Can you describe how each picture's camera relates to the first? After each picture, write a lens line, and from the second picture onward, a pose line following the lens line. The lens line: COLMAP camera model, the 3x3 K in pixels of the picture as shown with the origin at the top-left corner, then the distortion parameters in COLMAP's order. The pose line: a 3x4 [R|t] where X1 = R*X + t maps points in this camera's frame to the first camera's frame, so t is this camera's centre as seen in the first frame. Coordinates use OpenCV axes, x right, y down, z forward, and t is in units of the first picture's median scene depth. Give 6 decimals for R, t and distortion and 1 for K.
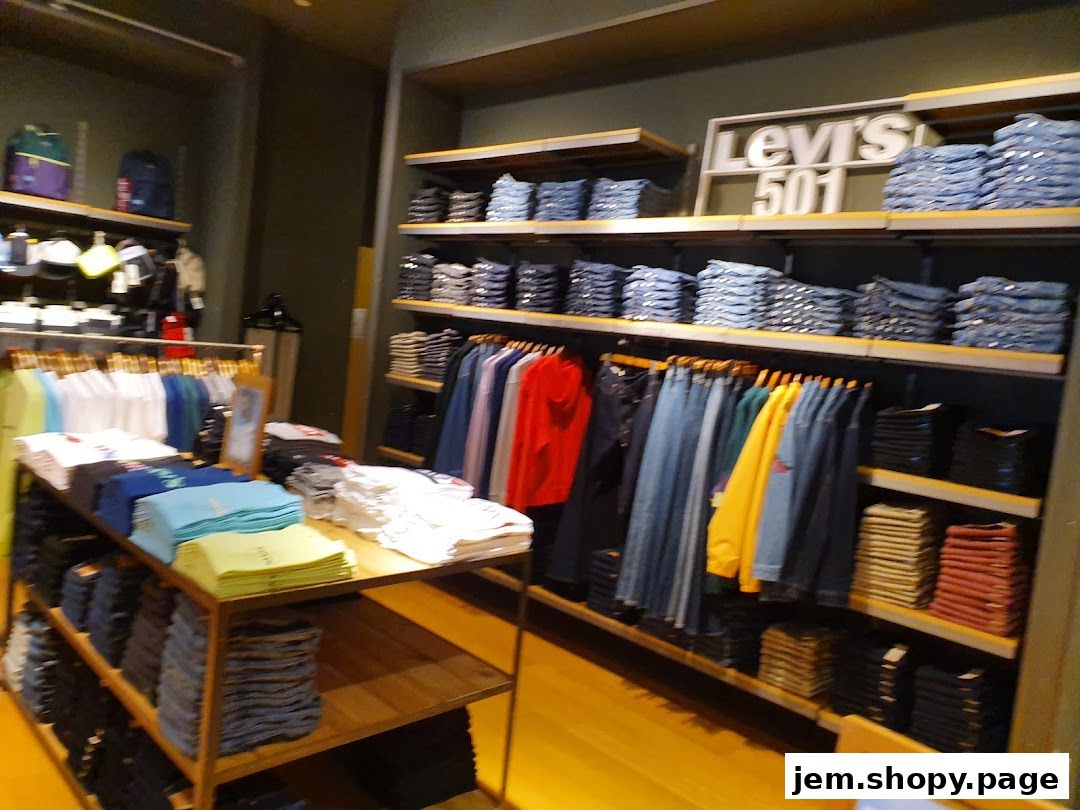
lens RADIAL K [[847.1, 0, 537.6], [0, 847.1, 393.2], [0, 0, 1]] dist [0.014885, 0.000535]
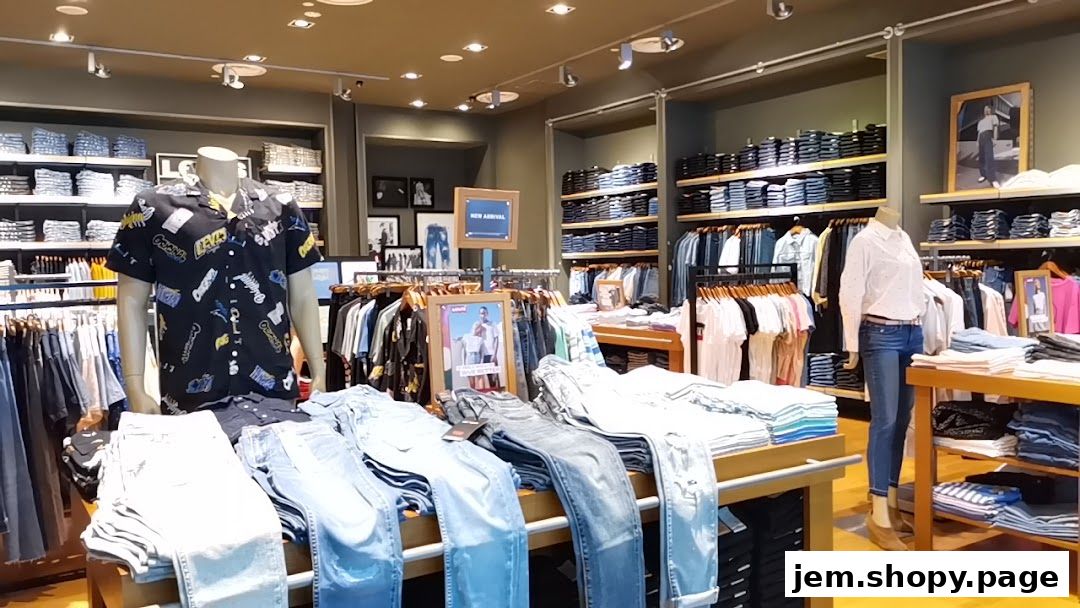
lens RADIAL K [[876.0, 0, 544.3], [0, 876.0, 305.7], [0, 0, 1]] dist [0.111667, -0.171475]
pose [[0.203820, -0.153043, 0.966972, -2.276593], [0.120322, 0.984134, 0.130397, -0.115212], [-0.971586, 0.089771, 0.219000, -0.601755]]
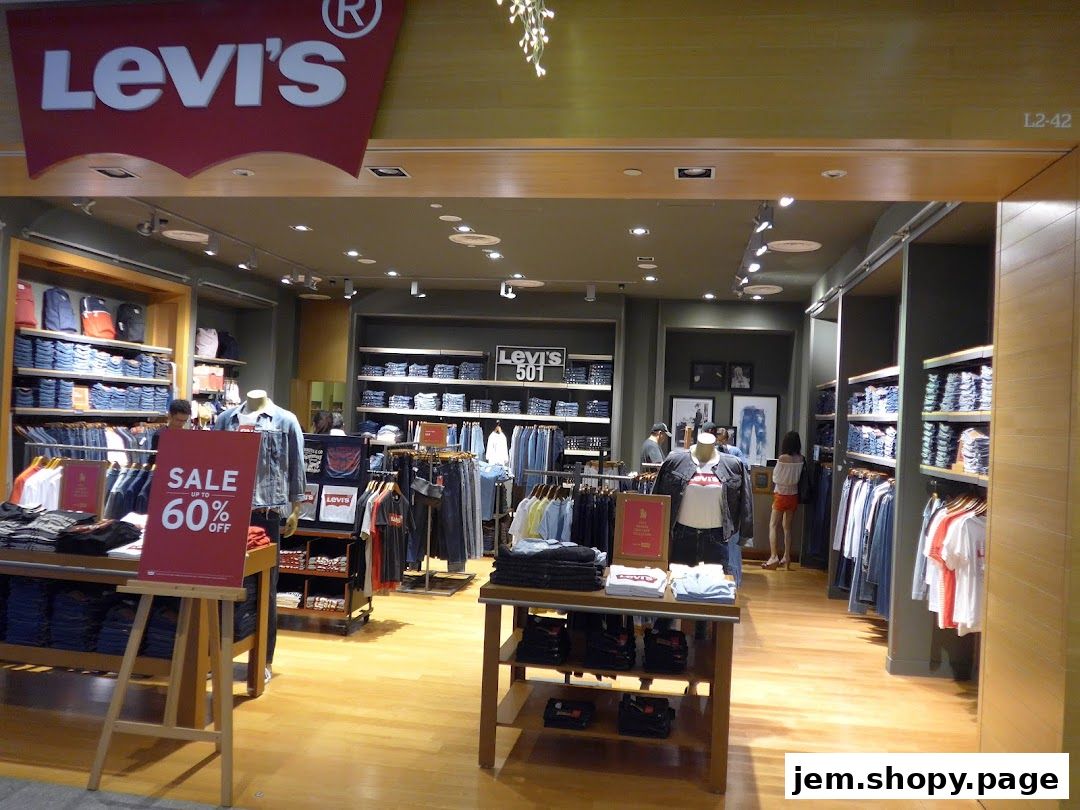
lens RADIAL K [[922.2, 0, 540.0], [0, 922.2, 405.0], [0, 0, 1]] dist [-0.048963, 0.008118]
pose [[0.802370, -0.056909, 0.594107, -1.875697], [0.083647, 0.996341, -0.017530, -0.044100], [-0.590936, 0.063761, 0.804195, -1.977542]]
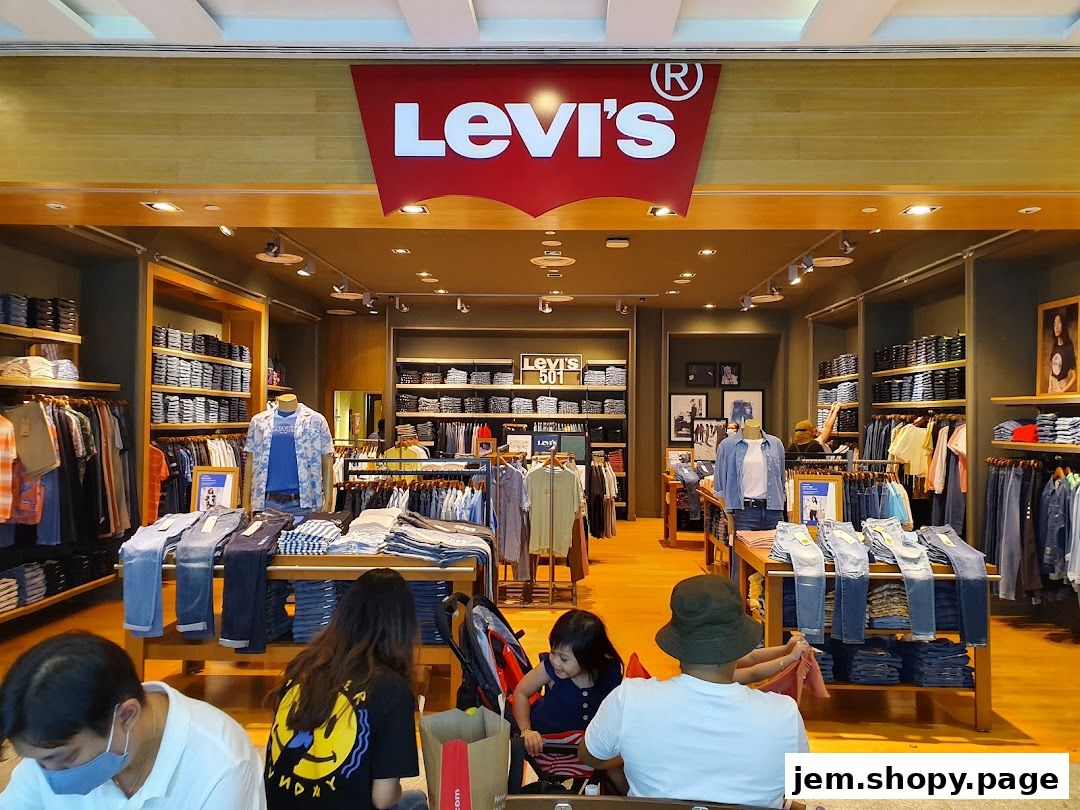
lens RADIAL K [[838.1, 0, 552.3], [0, 838.1, 395.0], [0, 0, 1]] dist [0.155449, -0.404265]
pose [[0.714449, -0.074202, 0.695741, -2.367509], [0.118809, 0.992786, -0.016121, -0.097716], [-0.689526, 0.094178, 0.718111, -1.721200]]
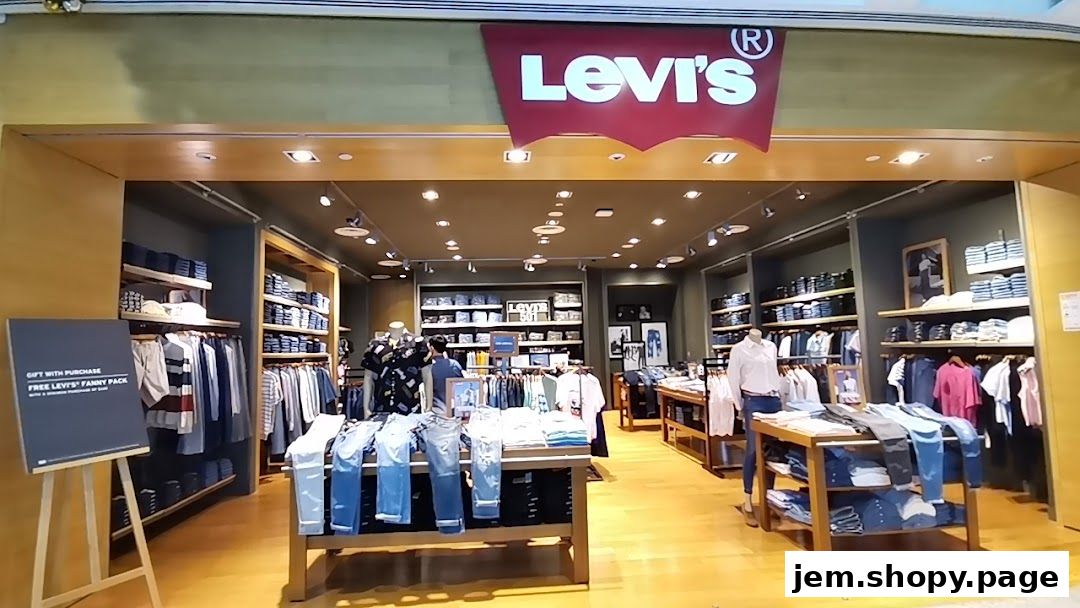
lens RADIAL K [[523.7, 0, 535.8], [0, 523.7, 305.6], [0, 0, 1]] dist [-0.030950, 0.000524]
pose [[0.645260, -0.052998, 0.762123, -2.314845], [0.152869, 0.986372, -0.060836, -0.095770], [-0.748513, 0.155759, 0.644568, -1.260874]]
